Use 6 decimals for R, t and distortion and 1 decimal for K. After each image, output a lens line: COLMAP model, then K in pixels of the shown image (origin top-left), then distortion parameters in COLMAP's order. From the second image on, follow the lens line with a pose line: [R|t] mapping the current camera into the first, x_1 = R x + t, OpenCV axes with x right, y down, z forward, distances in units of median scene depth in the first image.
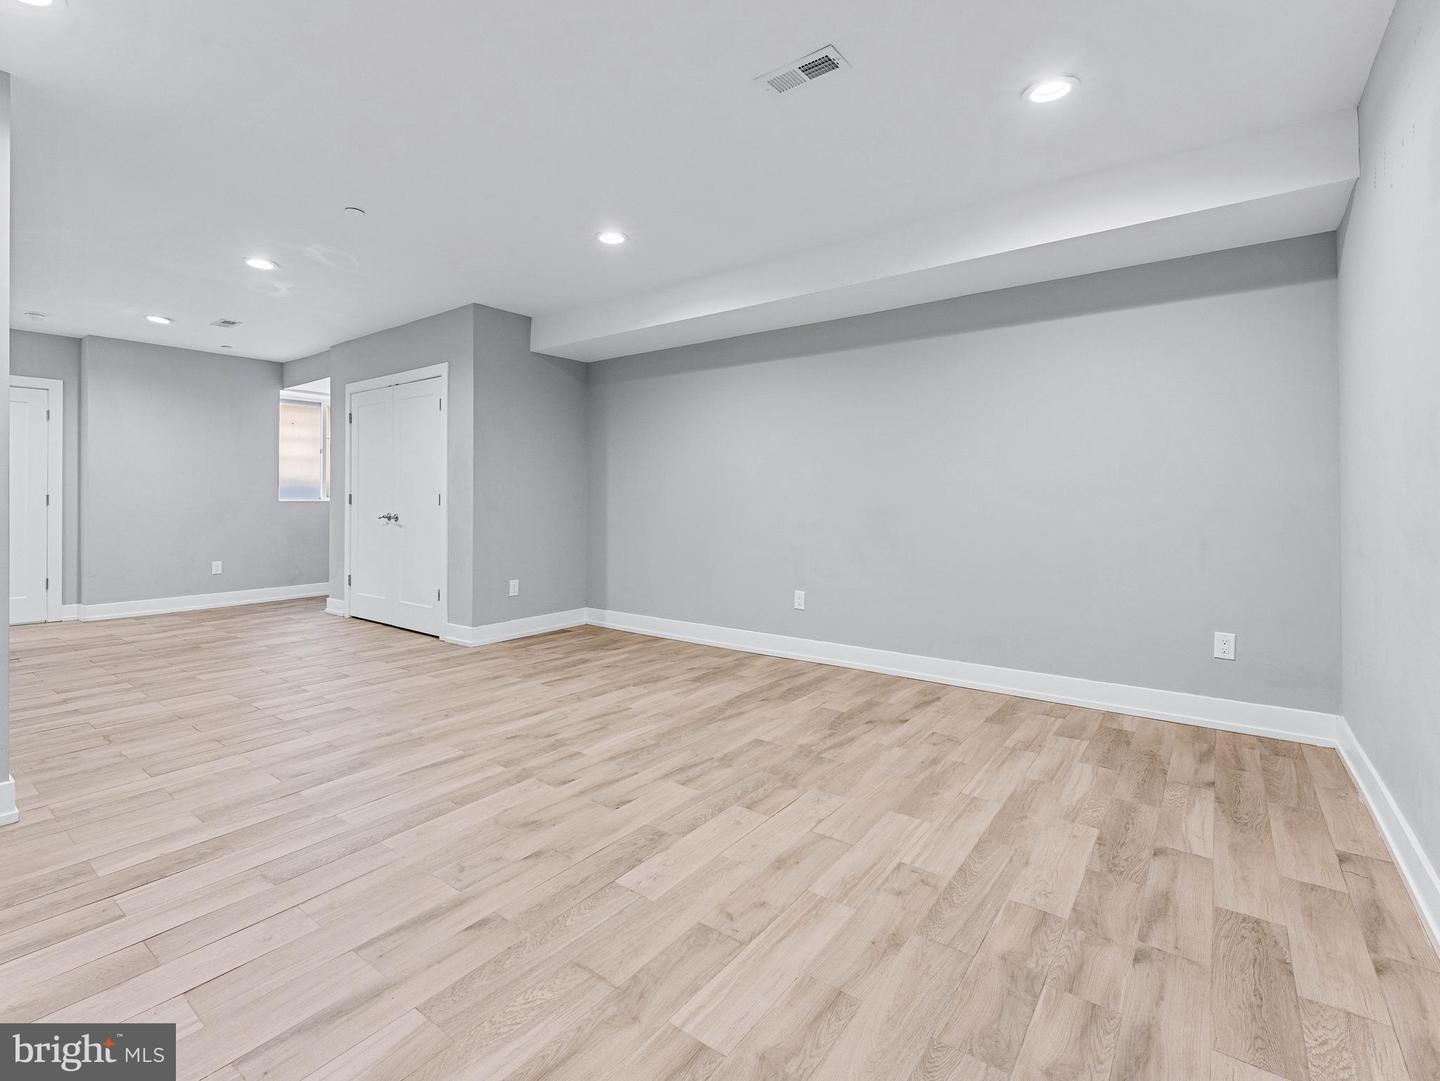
lens RADIAL K [[668.9, 0, 720.1], [0, 668.9, 540.3], [0, 0, 1]] dist [0.004133, -0.000040]
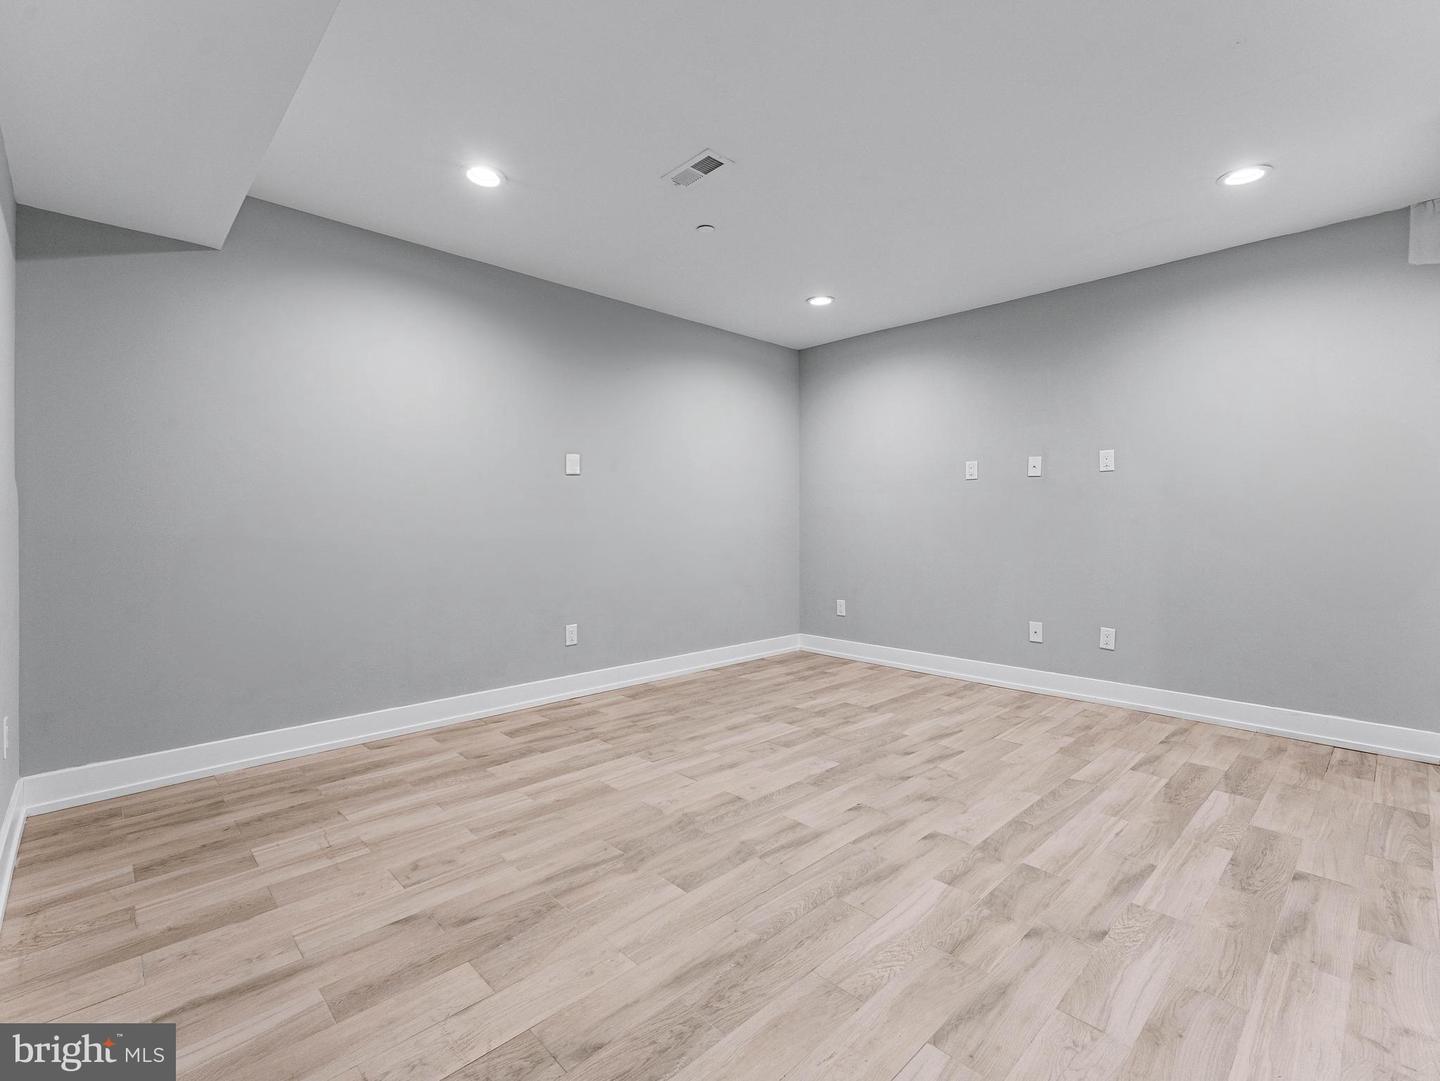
lens RADIAL K [[668.9, 0, 719.0], [0, 668.9, 536.1], [0, 0, 1]] dist [0.004133, -0.000040]
pose [[-0.986759, -0.002466, 0.162174, -0.103083], [0.010896, 0.996618, 0.081452, -0.126321], [-0.161827, 0.082141, -0.983395, 2.046511]]
